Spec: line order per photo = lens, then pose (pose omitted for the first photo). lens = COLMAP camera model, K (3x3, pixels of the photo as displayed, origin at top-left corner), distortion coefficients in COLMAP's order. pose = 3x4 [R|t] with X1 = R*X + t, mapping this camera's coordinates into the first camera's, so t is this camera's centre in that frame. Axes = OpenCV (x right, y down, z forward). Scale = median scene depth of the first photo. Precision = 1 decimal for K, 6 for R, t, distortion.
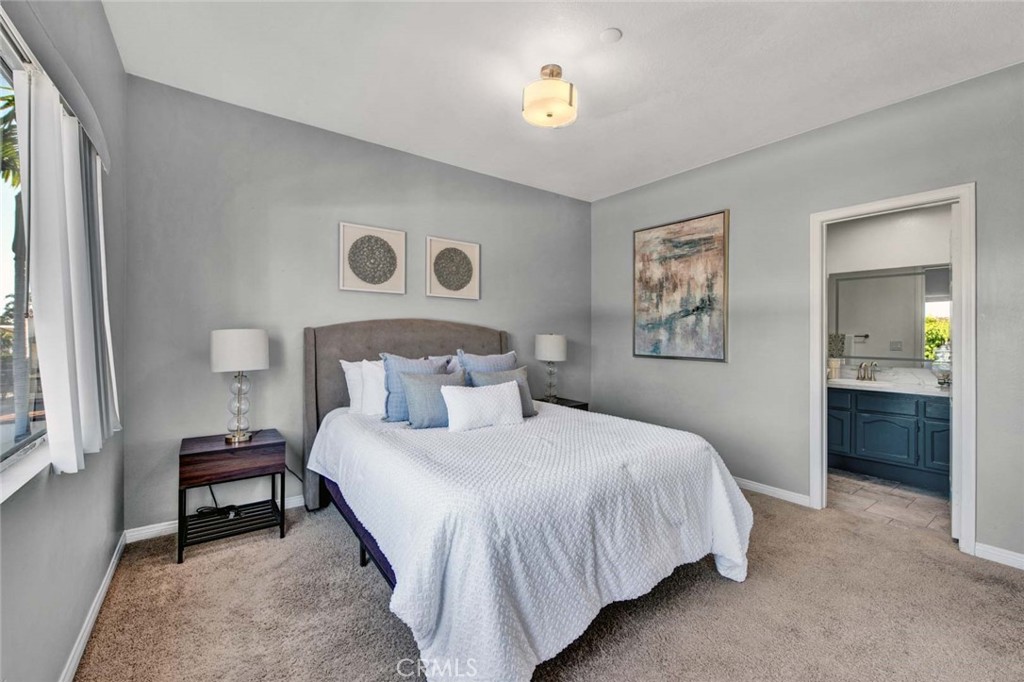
lens RADIAL K [[421.6, 0, 512.9], [0, 421.6, 330.2], [0, 0, 1]] dist [-0.043294, -0.000021]
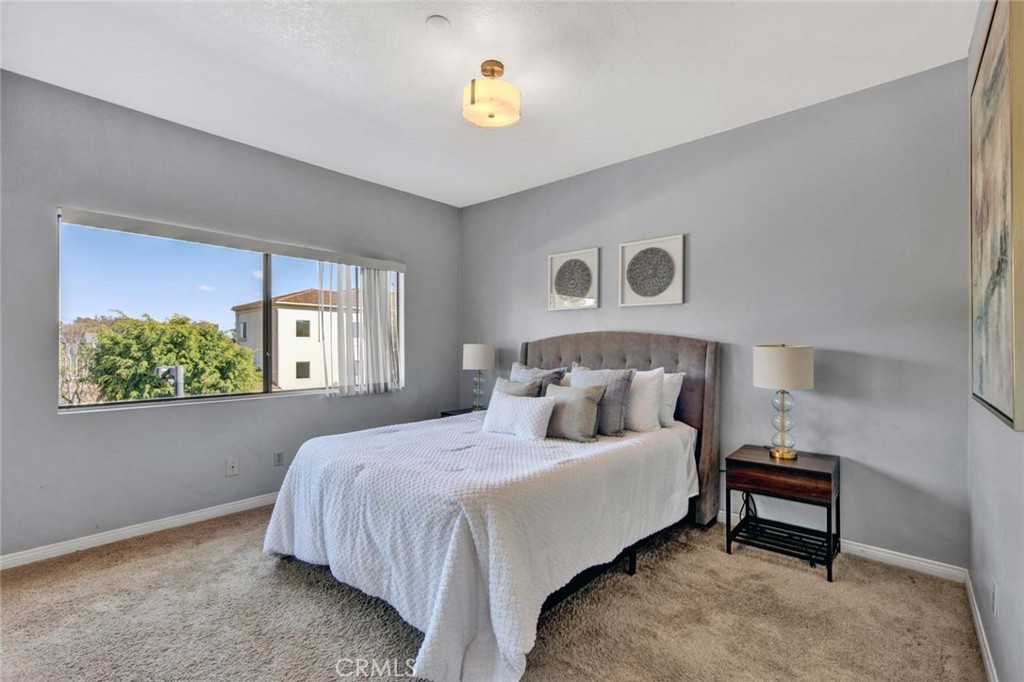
lens RADIAL K [[433.2, 0, 512.7], [0, 433.2, 347.2], [0, 0, 1]] dist [-0.000122, -0.000021]
pose [[0.208546, -0.002280, -0.978010, 0.706247], [0.007190, 0.999974, -0.000798, 0.010178], [0.977986, -0.006866, 0.208557, 0.546050]]
